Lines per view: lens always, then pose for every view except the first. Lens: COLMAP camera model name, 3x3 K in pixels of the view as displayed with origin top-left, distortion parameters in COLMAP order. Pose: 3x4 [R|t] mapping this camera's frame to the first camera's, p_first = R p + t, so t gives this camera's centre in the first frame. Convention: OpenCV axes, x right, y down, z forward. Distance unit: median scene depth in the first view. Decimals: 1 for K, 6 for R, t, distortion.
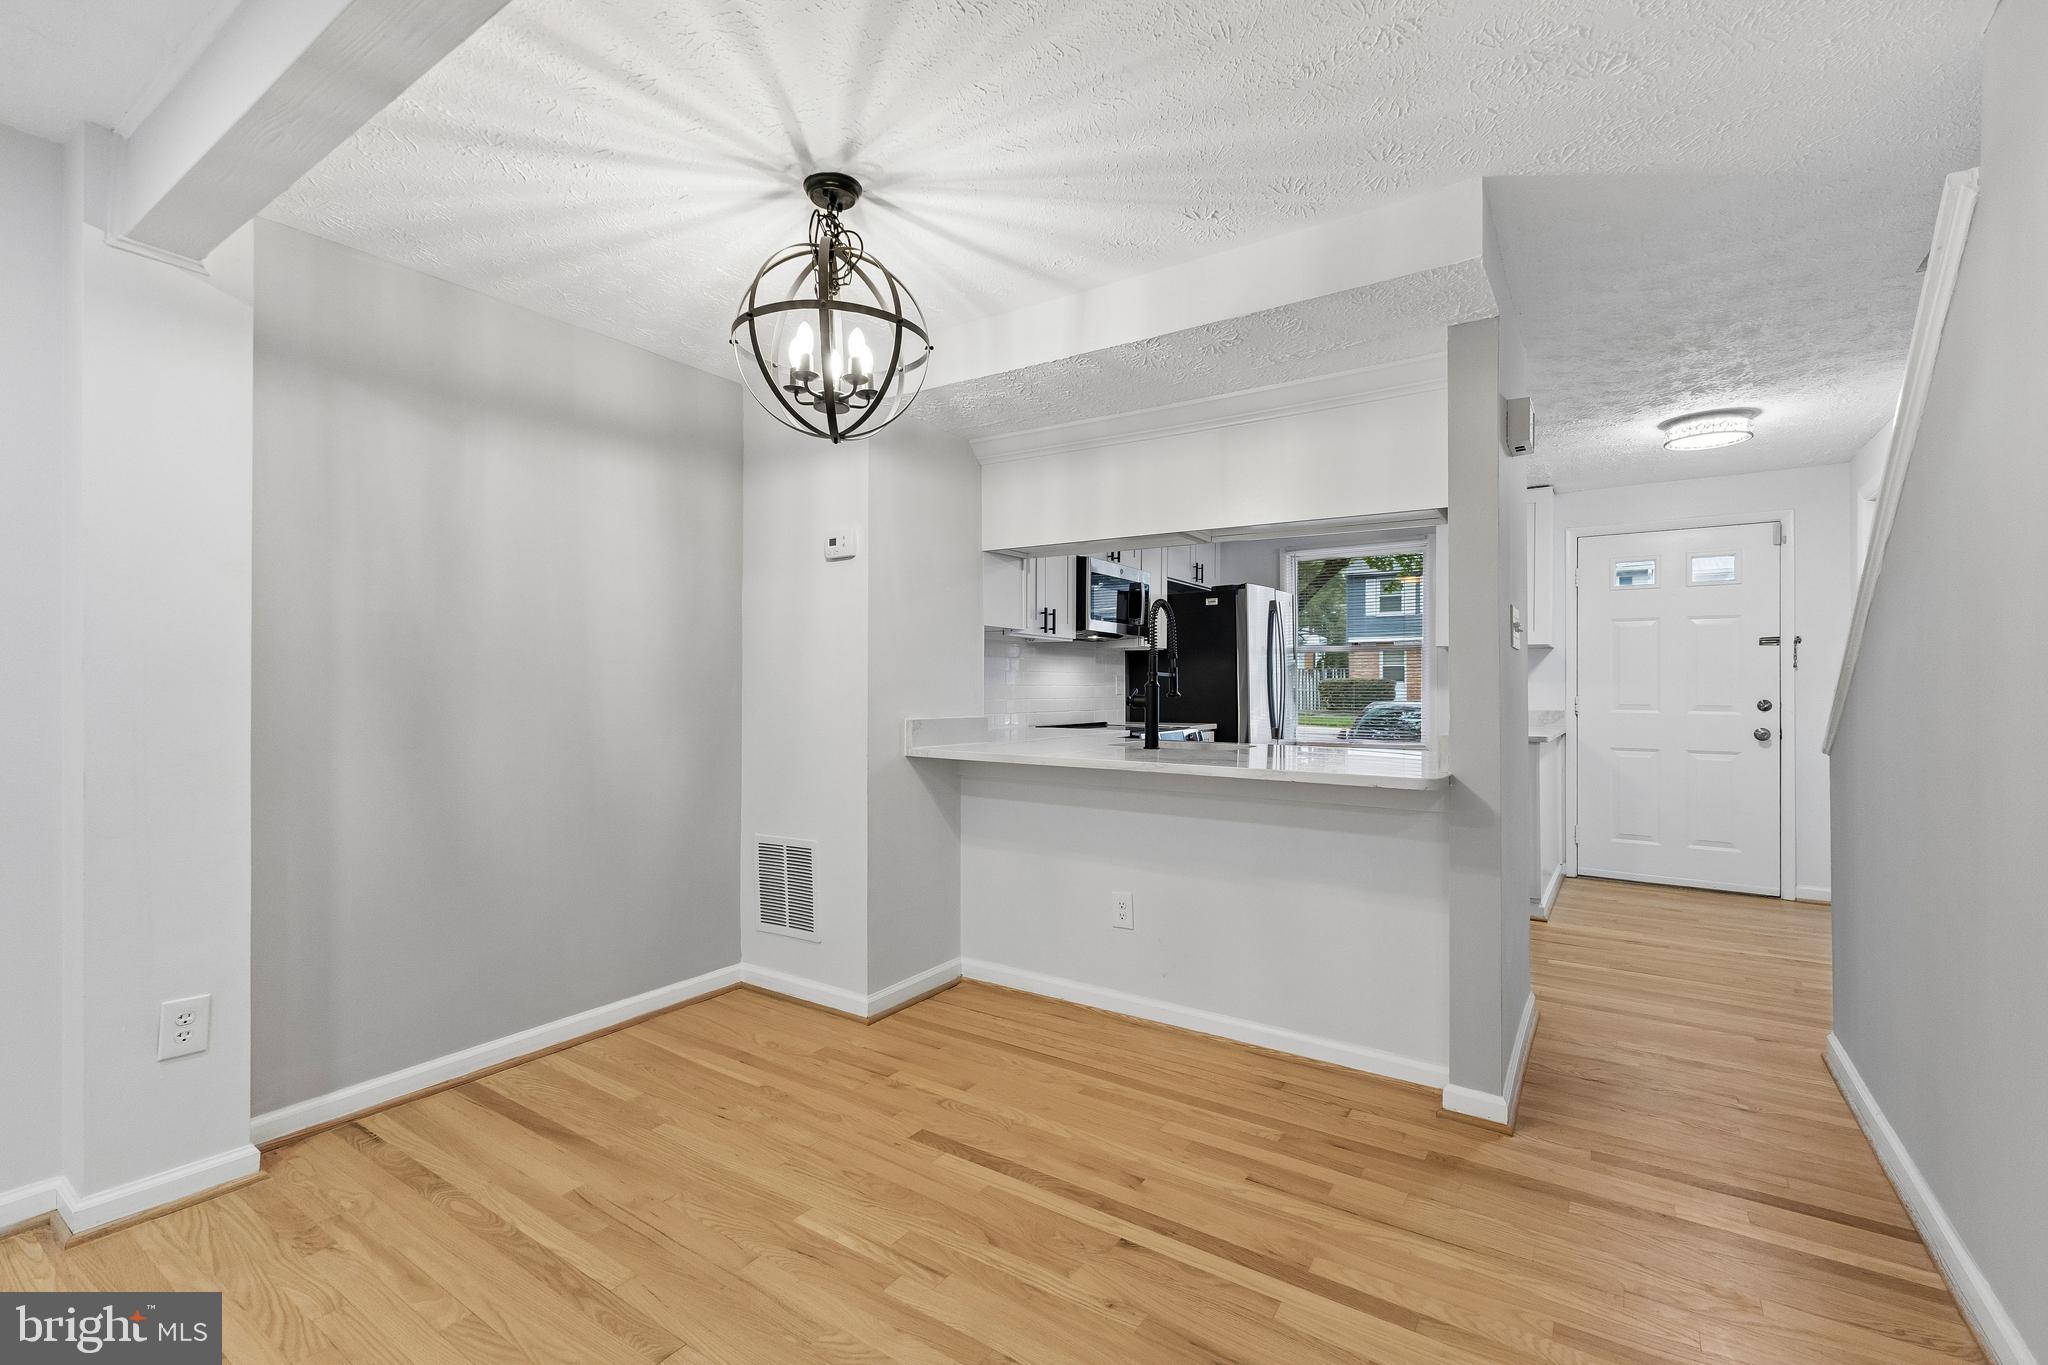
lens RADIAL K [[883.0, 0, 1024.0], [0, 883.0, 682.5], [0, 0, 1]] dist [0.011795, -0.000072]
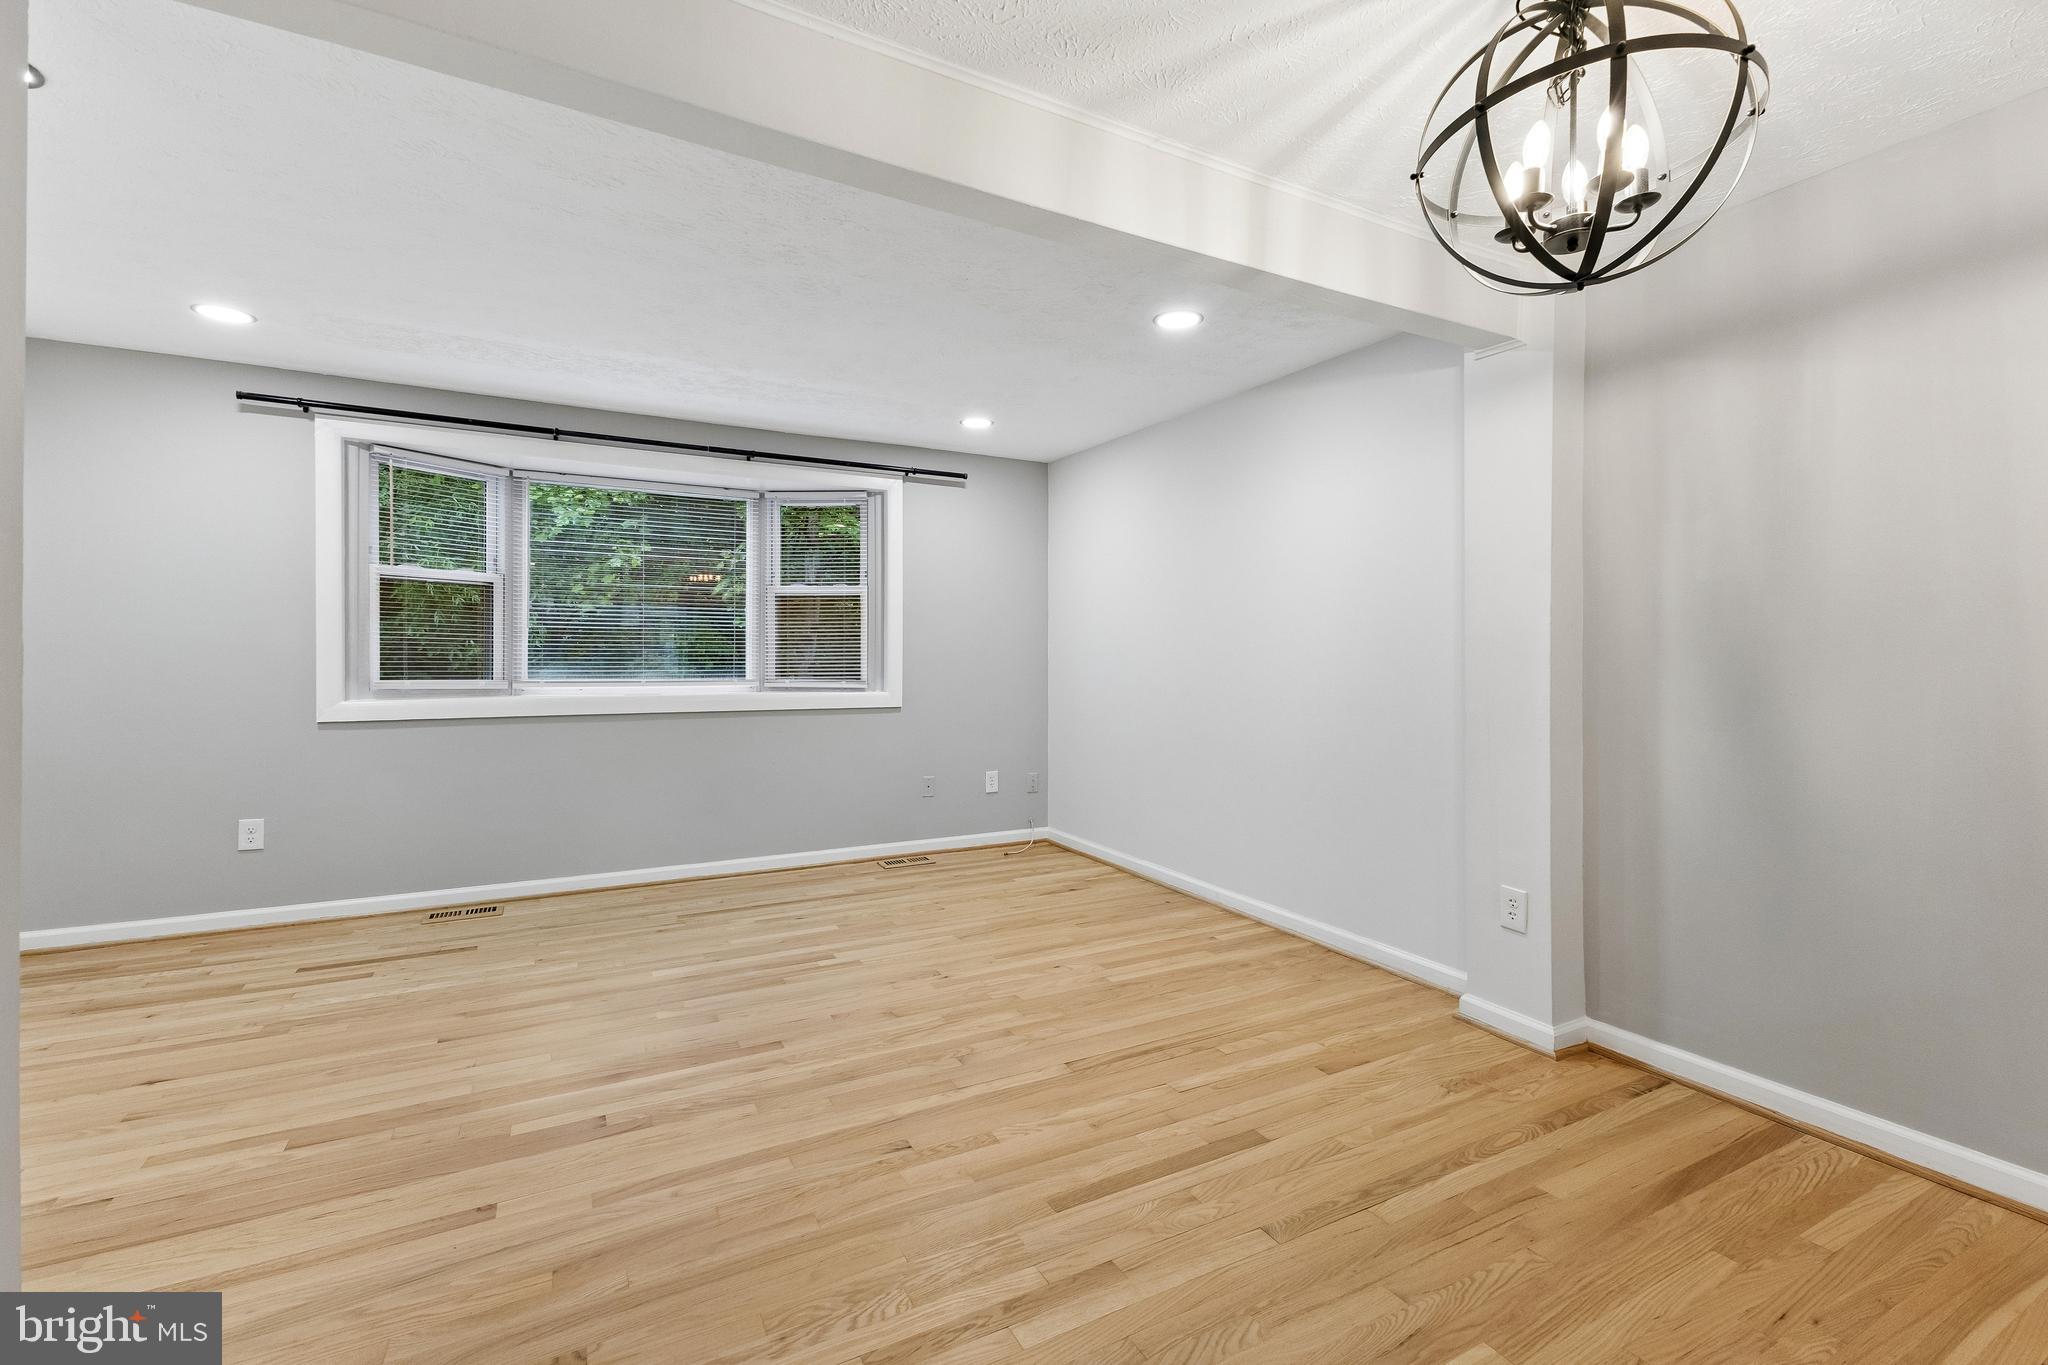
lens RADIAL K [[891.6, 0, 1023.1], [0, 891.6, 659.2], [0, 0, 1]] dist [0.011200, -0.001677]
pose [[-0.468410, -0.005152, -0.883496, 0.386033], [0.001359, 0.999978, -0.006552, 0.010668], [0.883510, -0.004269, -0.468392, 0.630601]]
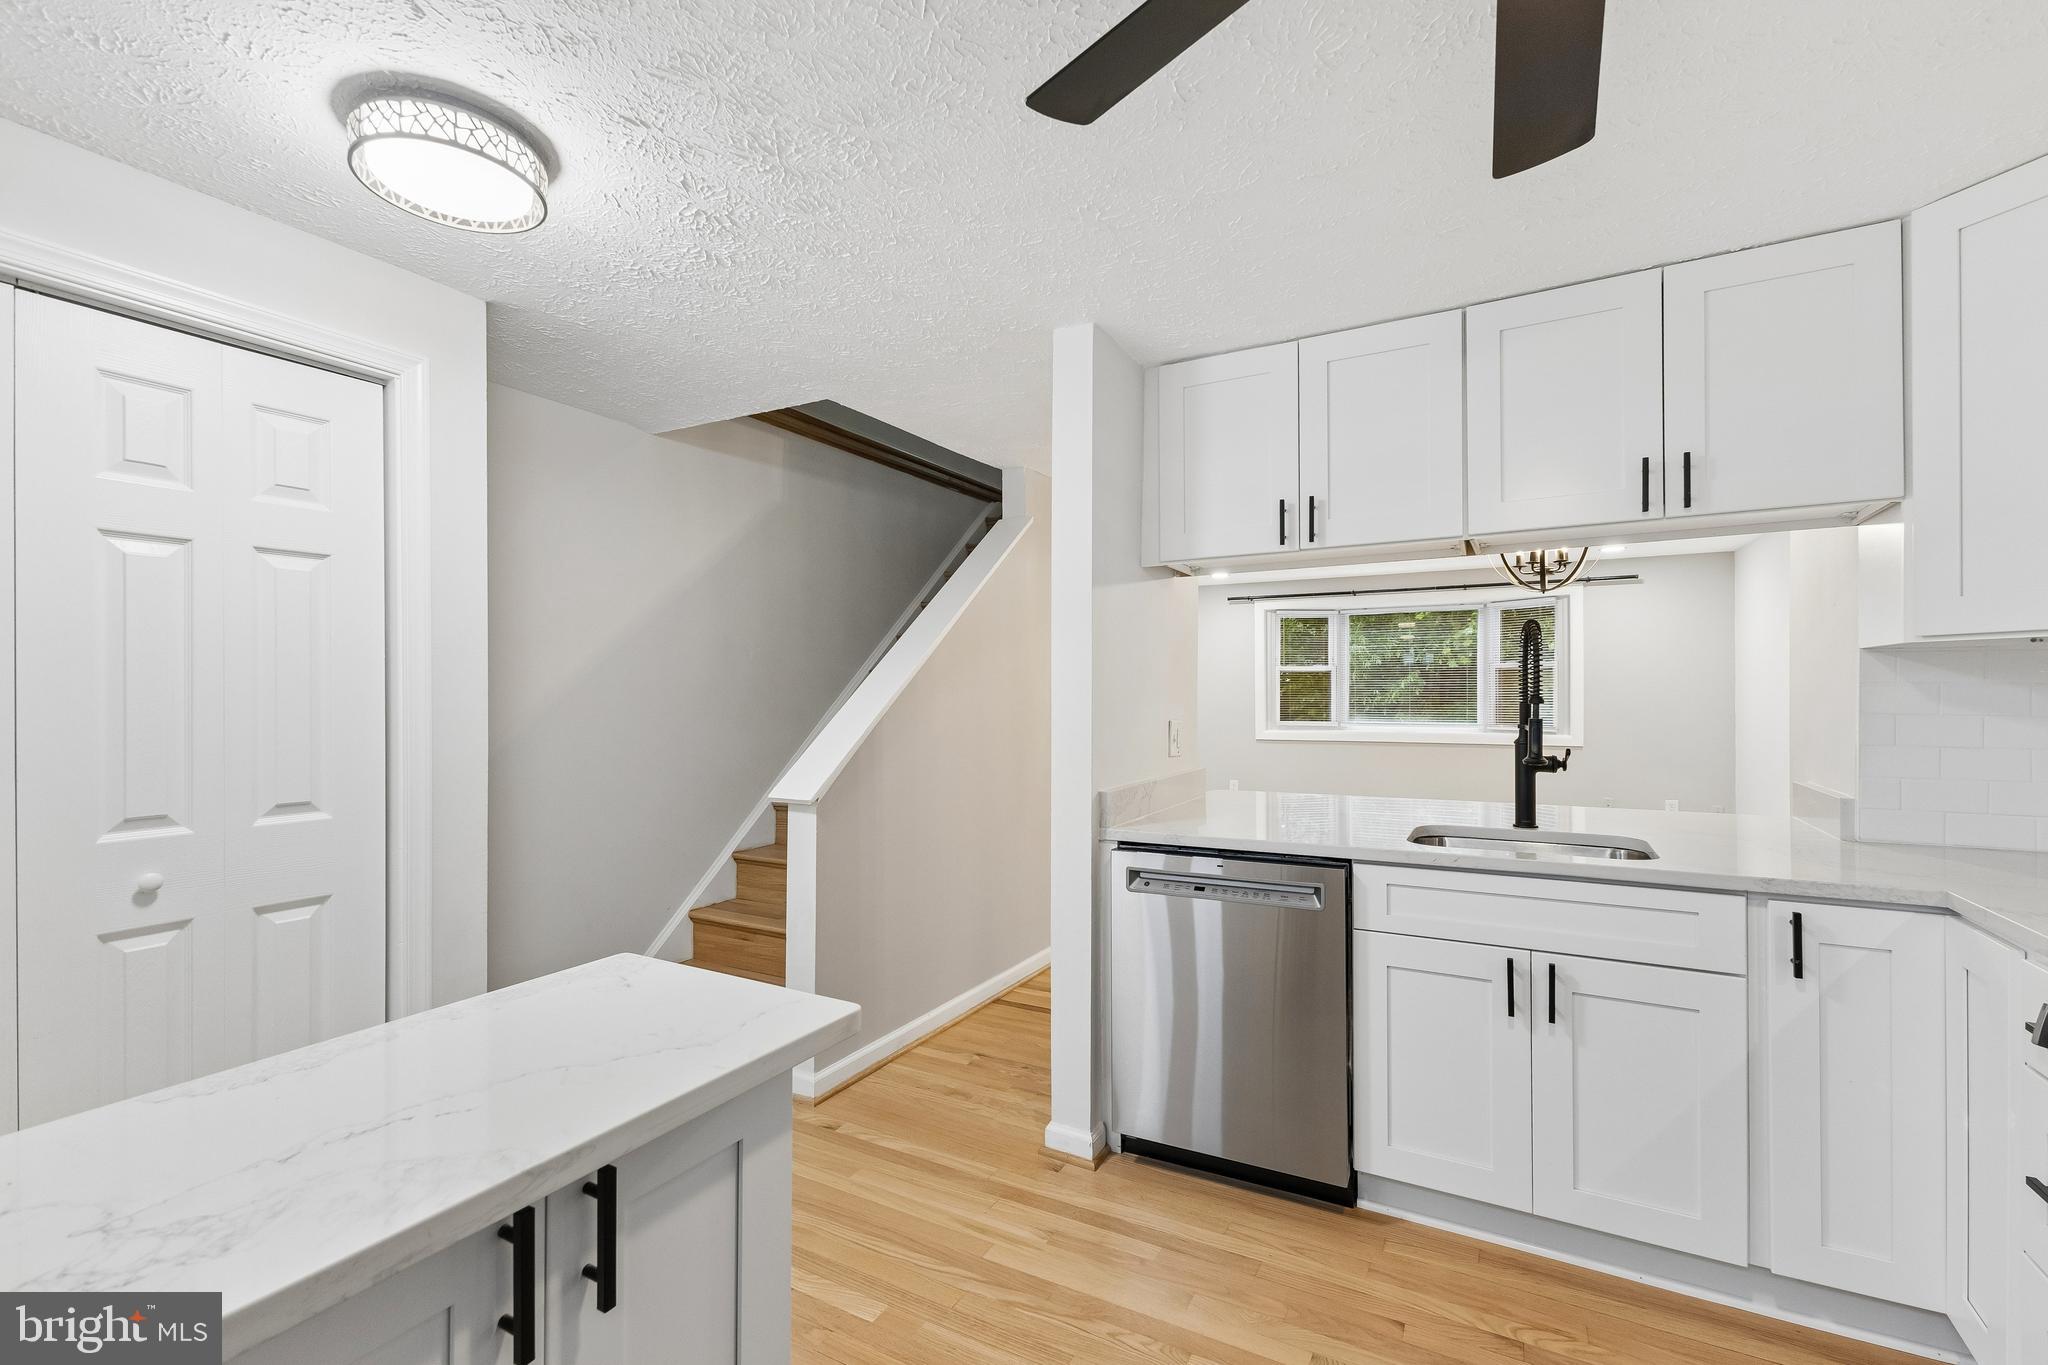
lens RADIAL K [[883.0, 0, 1024.0], [0, 883.0, 682.5], [0, 0, 1]] dist [0.011795, -0.000072]
pose [[-0.996942, 0.000439, -0.078146, 0.659625], [0.002009, 0.999798, -0.020012, -0.032432], [0.078121, -0.020107, -0.996741, 1.796849]]
